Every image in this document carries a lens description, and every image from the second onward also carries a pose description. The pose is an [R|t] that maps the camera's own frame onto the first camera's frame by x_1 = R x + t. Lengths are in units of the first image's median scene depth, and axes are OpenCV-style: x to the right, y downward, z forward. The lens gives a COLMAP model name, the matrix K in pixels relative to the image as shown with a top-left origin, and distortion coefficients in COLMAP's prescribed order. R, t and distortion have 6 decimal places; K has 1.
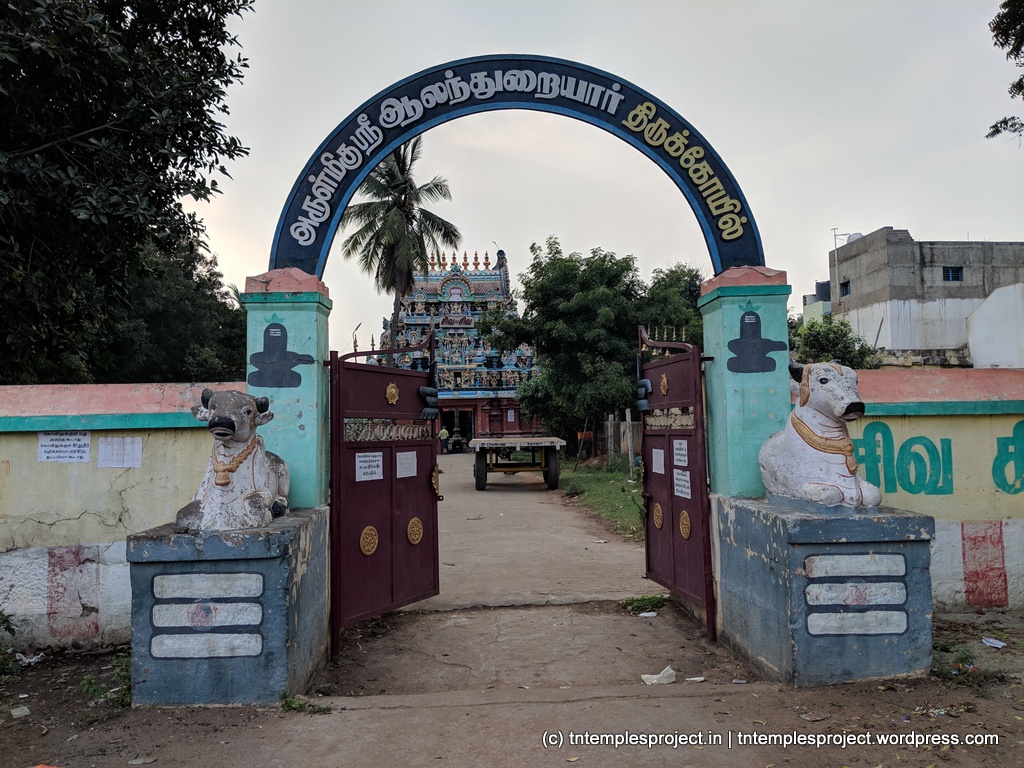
lens RADIAL K [[805.8, 0, 515.9], [0, 805.8, 381.4], [0, 0, 1]] dist [-0.039508, 0.032791]
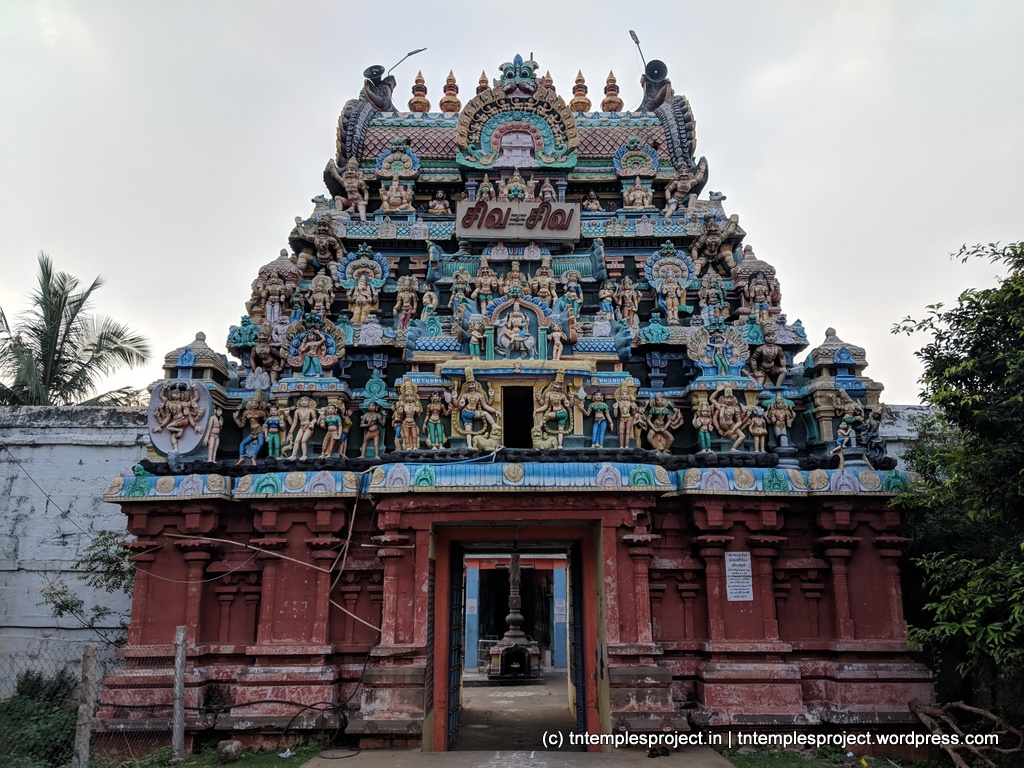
lens RADIAL K [[805.8, 0, 503.4], [0, 805.8, 375.0], [0, 0, 1]] dist [-0.039508, 0.032791]
pose [[0.995356, 0.000324, -0.096264, -0.052237], [-0.021171, 0.976248, -0.215619, 0.037296], [0.093908, 0.216656, 0.971721, 0.746487]]
